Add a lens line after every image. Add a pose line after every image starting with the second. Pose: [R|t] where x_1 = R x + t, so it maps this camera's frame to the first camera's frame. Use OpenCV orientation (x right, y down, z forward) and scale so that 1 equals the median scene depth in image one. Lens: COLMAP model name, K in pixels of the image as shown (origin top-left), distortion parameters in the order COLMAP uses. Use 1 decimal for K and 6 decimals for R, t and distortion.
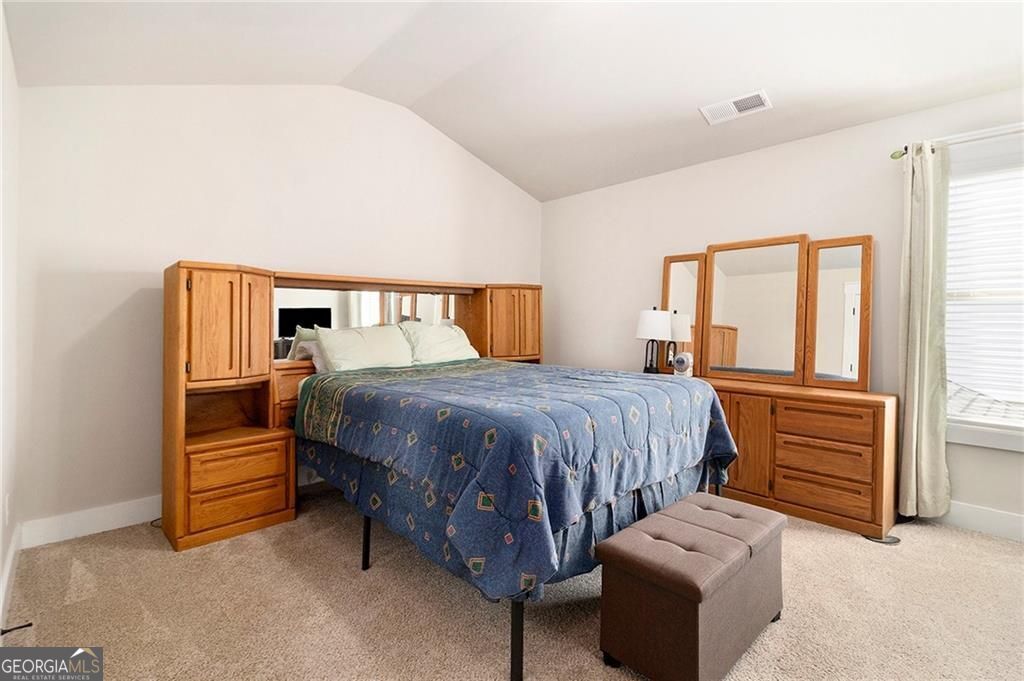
lens RADIAL K [[483.1, 0, 508.6], [0, 483.1, 321.8], [0, 0, 1]] dist [-0.002288, -0.000493]
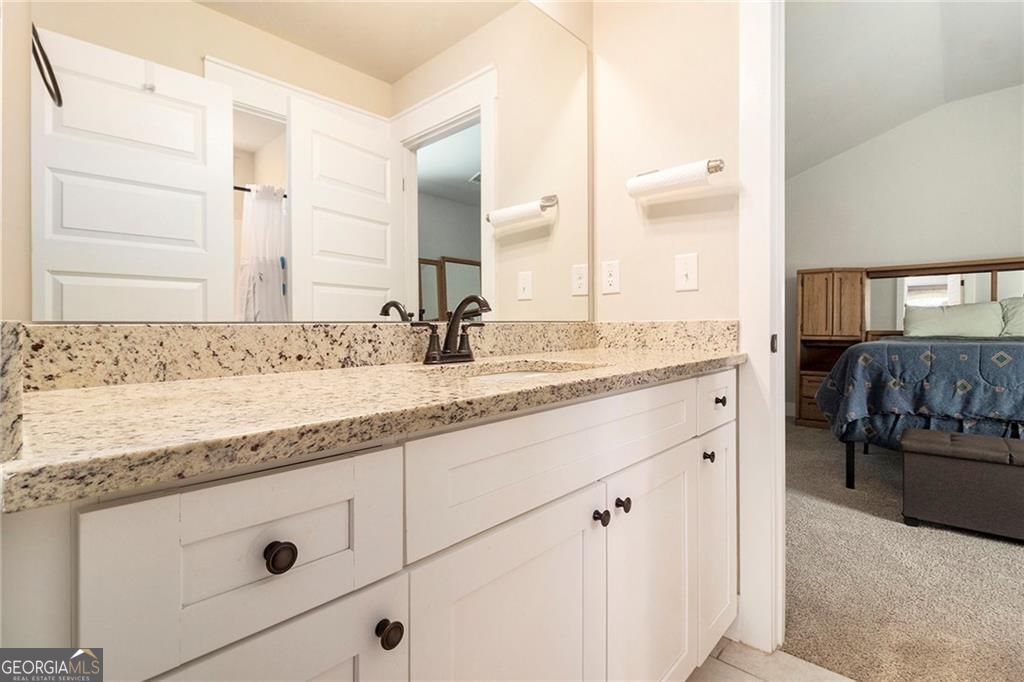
lens RADIAL K [[483.1, 0, 508.6], [0, 483.1, 322.3], [0, 0, 1]] dist [-0.002288, -0.000493]
pose [[0.080539, -0.005848, -0.996734, 1.407047], [-0.003575, 0.999975, -0.006156, 0.116437], [0.996745, 0.004060, 0.080516, -0.339328]]
